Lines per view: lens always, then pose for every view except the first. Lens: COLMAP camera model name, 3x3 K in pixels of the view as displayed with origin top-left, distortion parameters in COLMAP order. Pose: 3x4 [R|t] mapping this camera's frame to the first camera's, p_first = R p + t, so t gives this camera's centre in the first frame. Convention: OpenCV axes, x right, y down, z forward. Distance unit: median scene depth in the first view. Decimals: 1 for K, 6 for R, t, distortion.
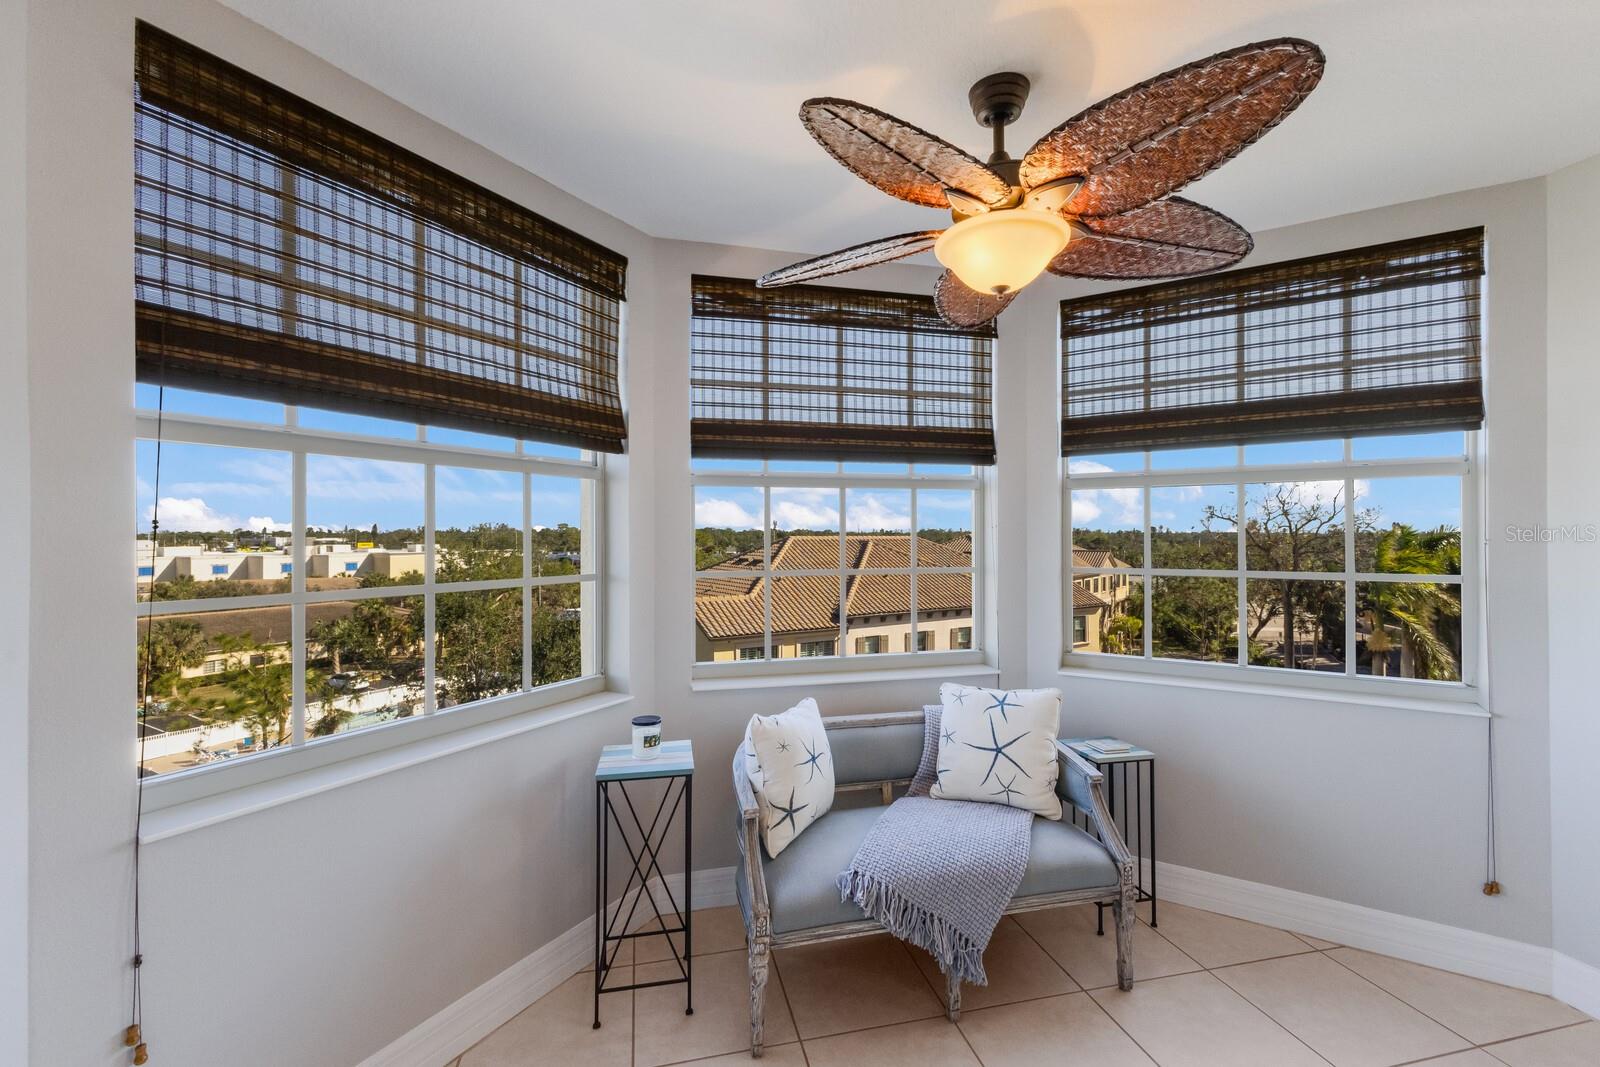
lens RADIAL K [[691.0, 0, 801.9], [0, 691.0, 529.9], [0, 0, 1]] dist [0.026783, -0.000014]
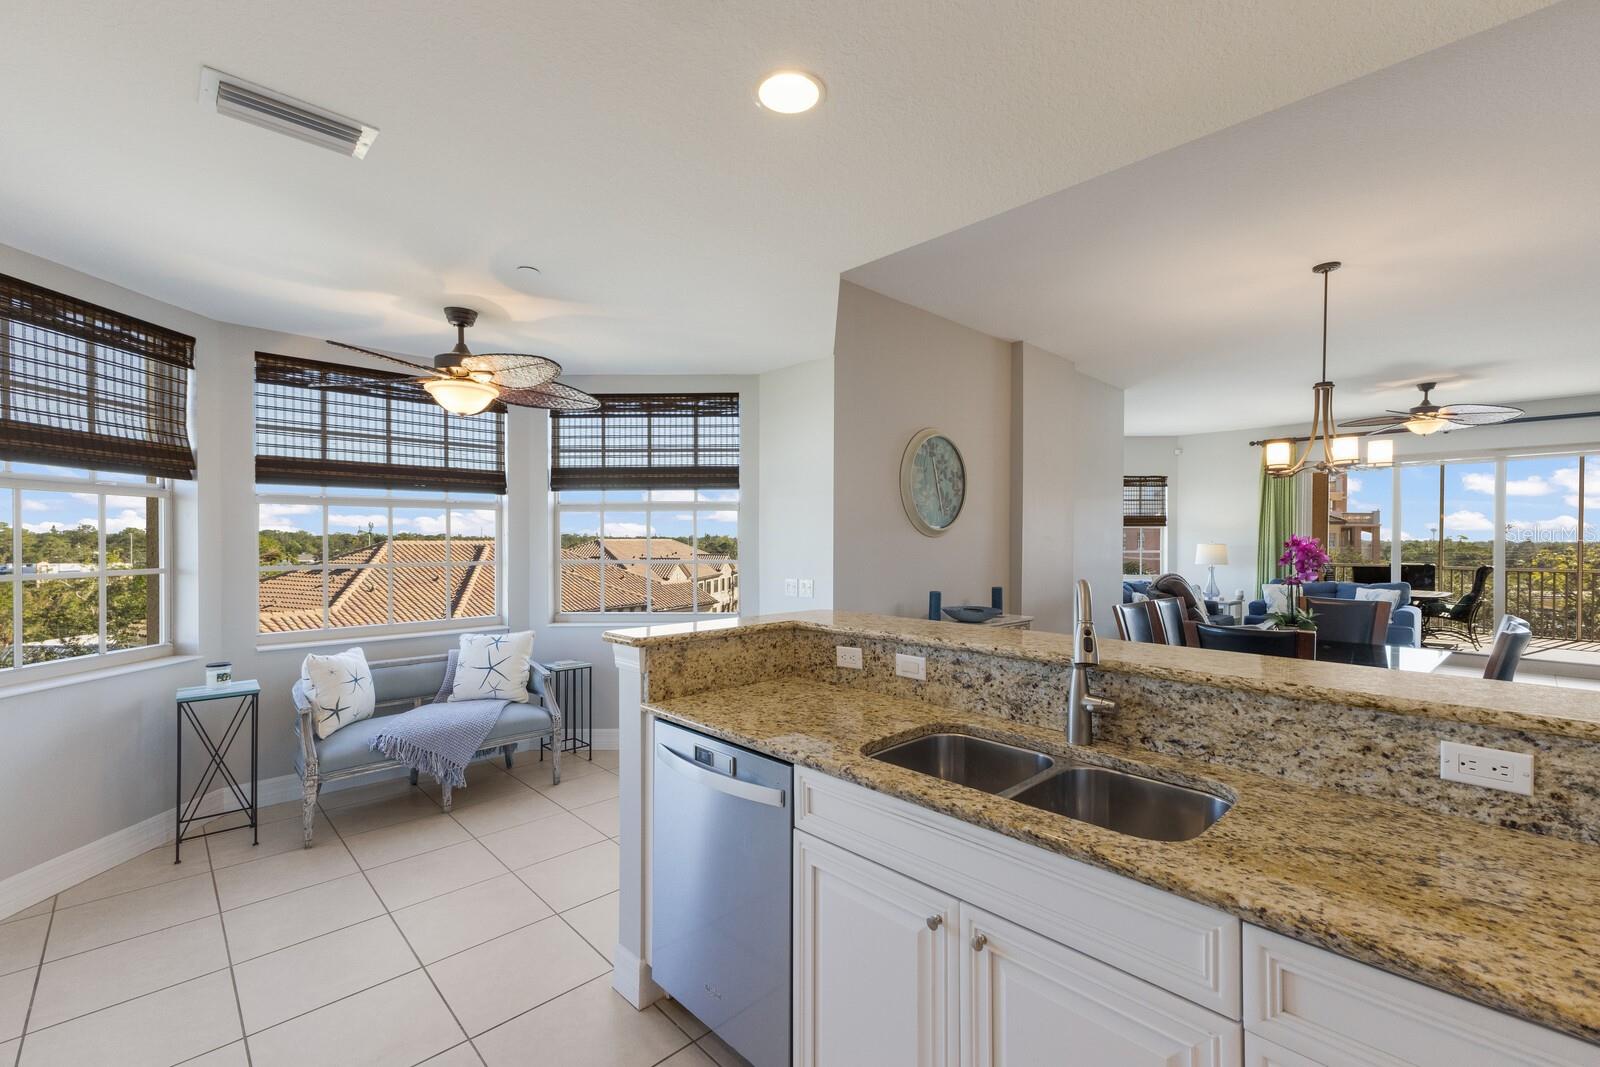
lens RADIAL K [[682.8, 0, 804.6], [0, 682.8, 543.7], [0, 0, 1]] dist [0.026782, -0.006737]
pose [[0.866293, -0.000112, 0.499536, 0.105871], [-0.005940, 0.999927, 0.010525, -0.006259], [-0.499501, -0.012085, 0.866229, -0.797775]]
